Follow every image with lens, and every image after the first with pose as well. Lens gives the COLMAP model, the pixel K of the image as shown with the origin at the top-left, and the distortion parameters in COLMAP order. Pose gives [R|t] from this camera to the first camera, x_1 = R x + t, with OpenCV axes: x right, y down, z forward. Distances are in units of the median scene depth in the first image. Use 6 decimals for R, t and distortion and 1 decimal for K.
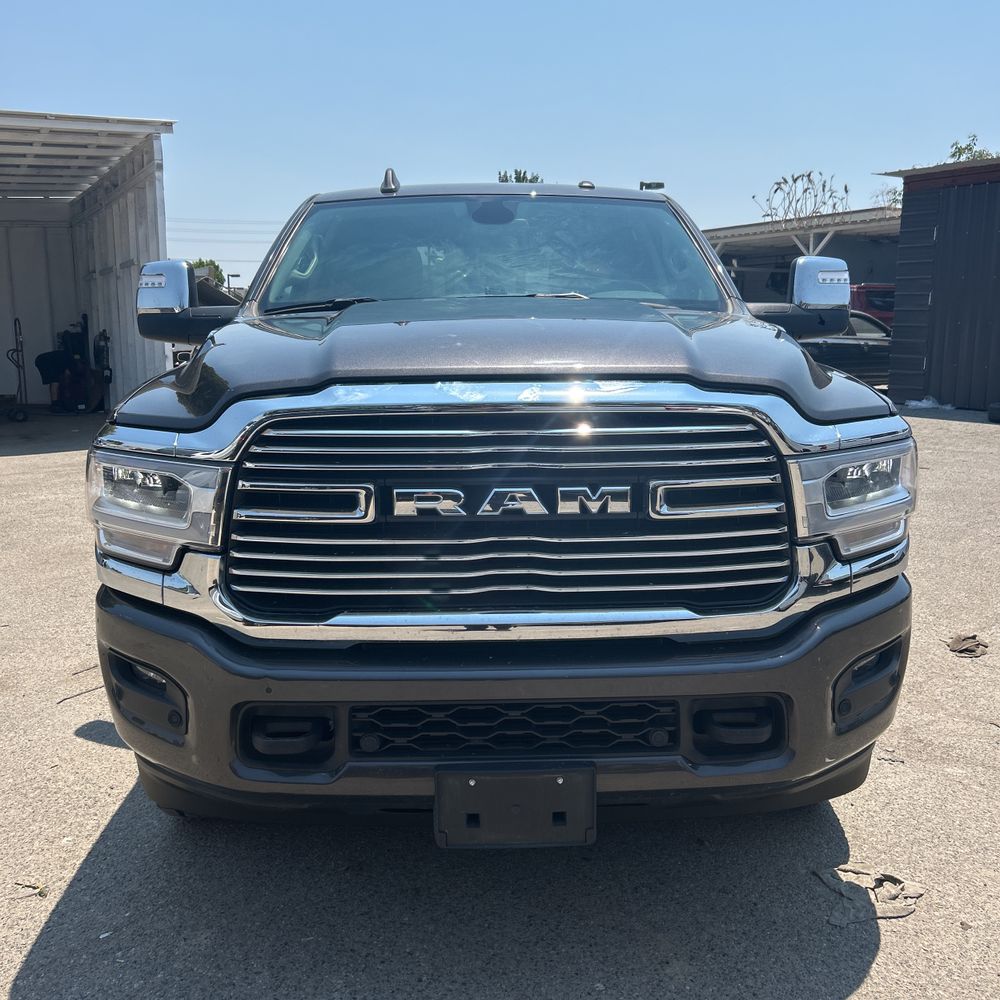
lens RADIAL K [[1015.5, 0, 500.0], [0, 1015.5, 500.0], [0, 0, 1]] dist [0.029182, -0.018703]
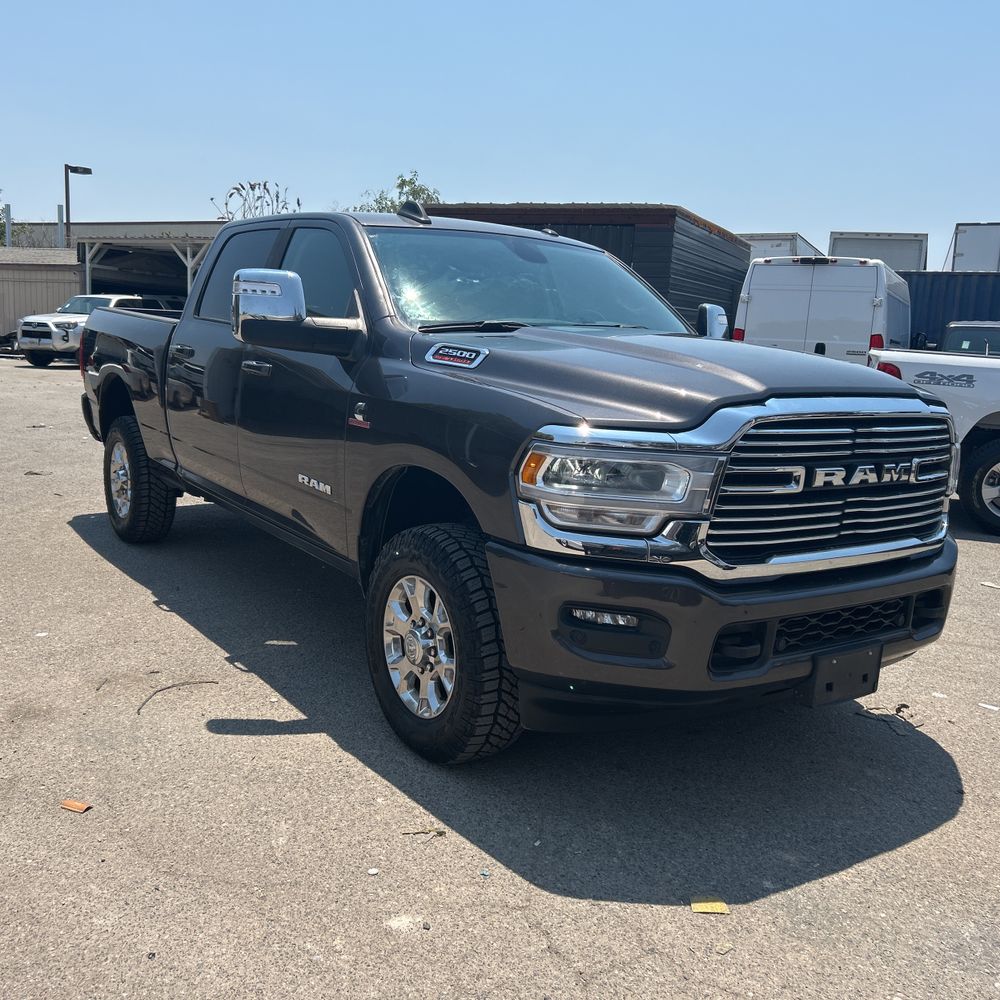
lens RADIAL K [[1021.4, 0, 483.8], [0, 1021.4, 506.4], [0, 0, 1]] dist [0.045868, -0.060709]
pose [[0.836021, -0.047142, 0.546669, -1.105610], [0.043338, 0.998863, 0.019860, -0.005235], [-0.546984, 0.007088, 0.837113, 0.002419]]
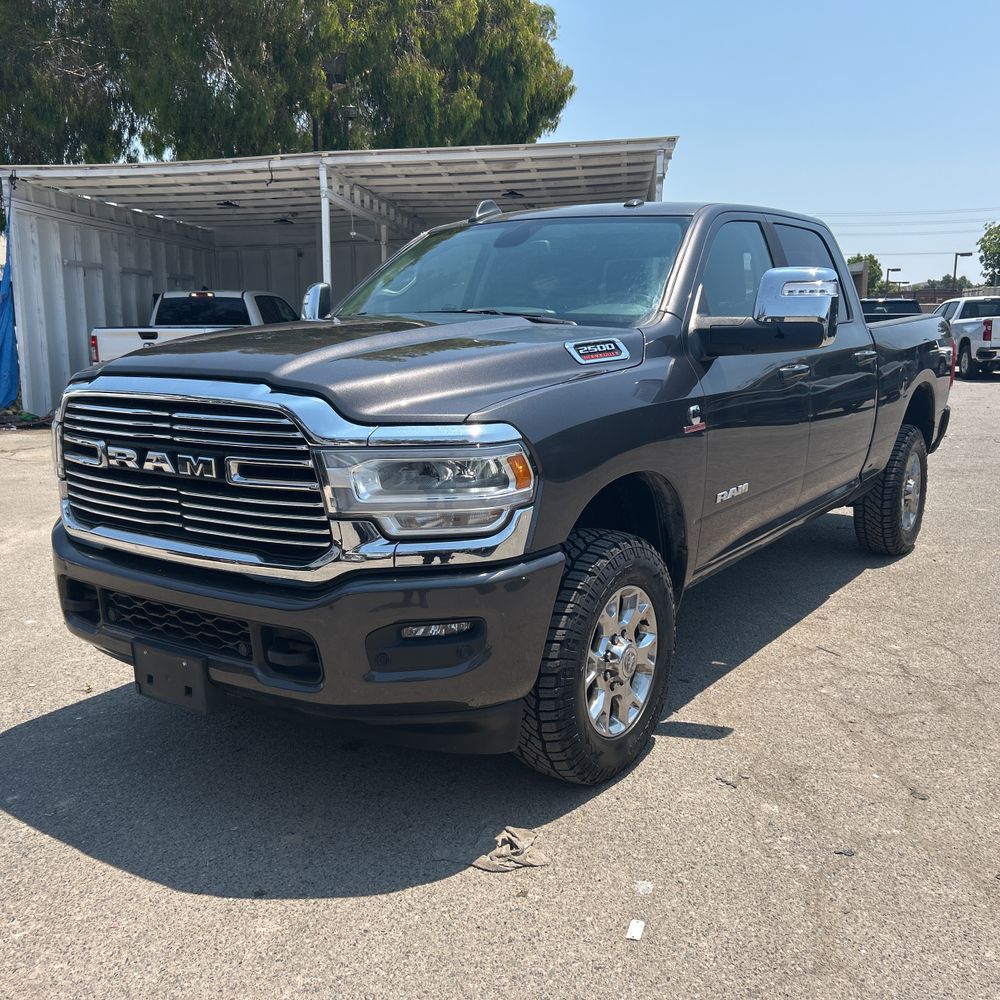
lens RADIAL K [[1021.2, 0, 503.7], [0, 1021.2, 521.4], [0, 0, 1]] dist [0.019372, 0.021211]
pose [[0.800123, 0.119960, -0.587718, 1.049309], [-0.106027, 0.992655, 0.058266, -0.042542], [0.590391, 0.015694, 0.806965, 0.097759]]
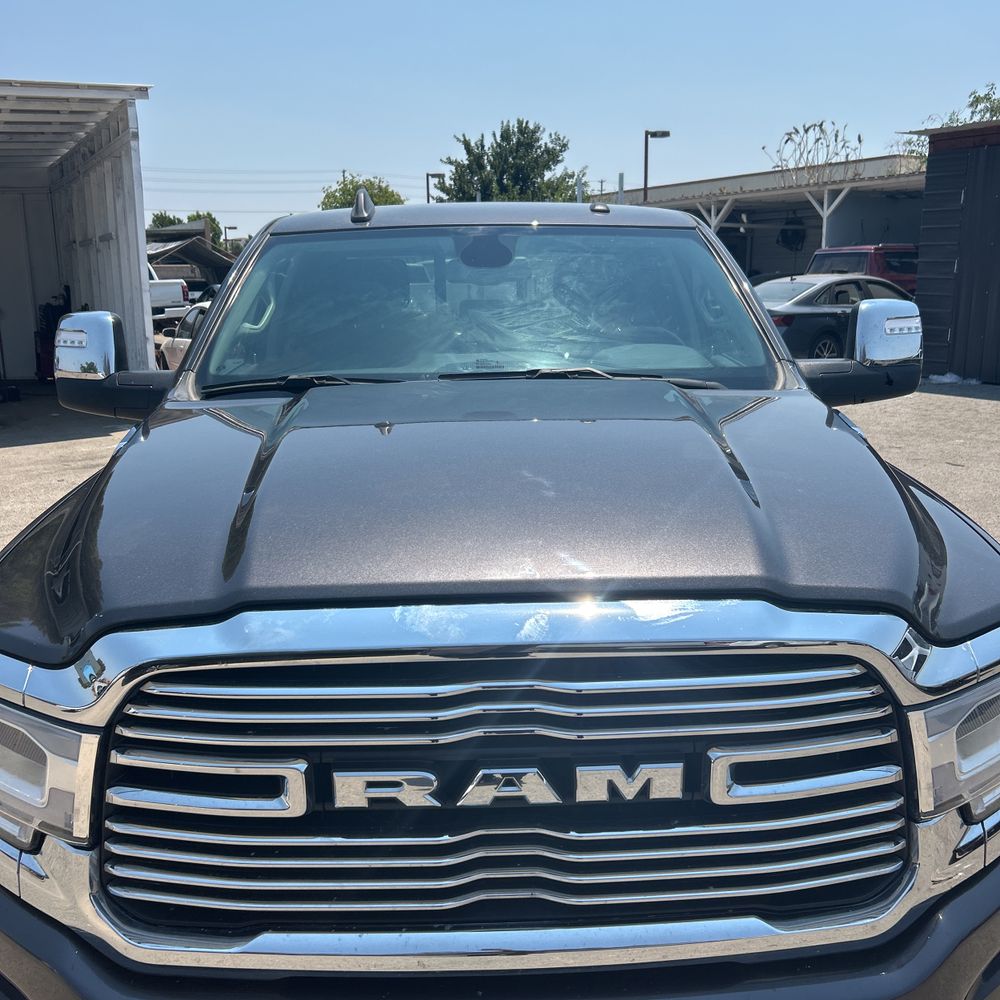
lens RADIAL K [[1012.9, 0, 500.0], [0, 1012.9, 487.8], [0, 0, 1]] dist [0.023159, -0.004620]
pose [[0.999965, -0.007379, -0.003929, 0.008630], [0.007532, 0.999152, 0.040483, -0.187605], [0.003627, -0.040511, 0.999173, 0.269138]]
